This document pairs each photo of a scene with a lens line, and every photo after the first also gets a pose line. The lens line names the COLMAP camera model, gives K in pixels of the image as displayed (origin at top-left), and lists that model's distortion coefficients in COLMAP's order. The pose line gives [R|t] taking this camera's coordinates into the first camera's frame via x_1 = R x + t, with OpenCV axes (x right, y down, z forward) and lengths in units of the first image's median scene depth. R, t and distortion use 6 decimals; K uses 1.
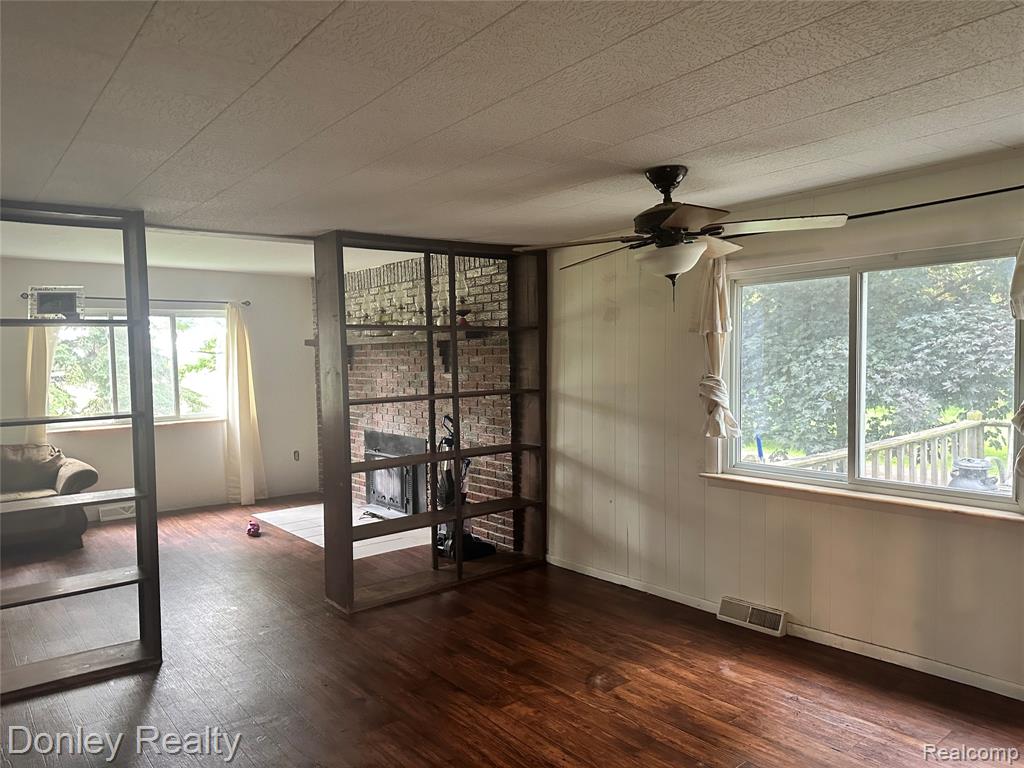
lens RADIAL K [[714.3, 0, 512.0], [0, 714.3, 384.0], [0, 0, 1]] dist [0.044681, -0.069567]
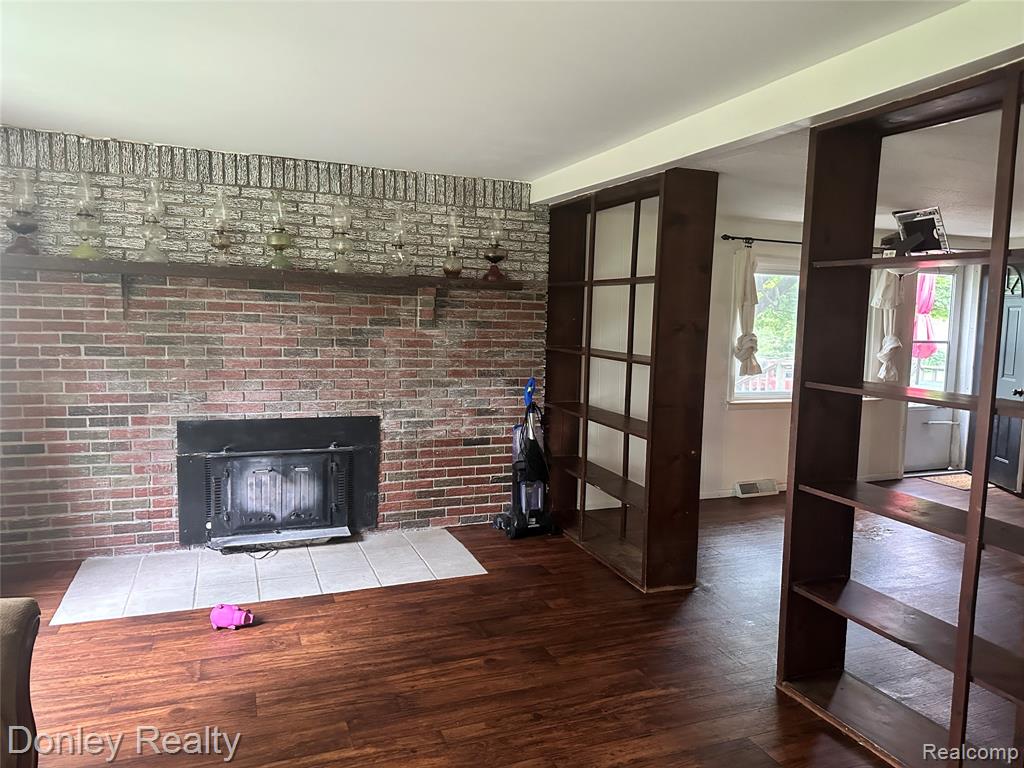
lens RADIAL K [[714.3, 0, 512.0], [0, 714.3, 384.0], [0, 0, 1]] dist [0.044681, -0.069567]
pose [[0.294655, -0.065532, 0.953354, -0.897713], [0.001551, 0.997677, 0.068099, -0.007954], [-0.955602, -0.018587, 0.294073, 0.727960]]
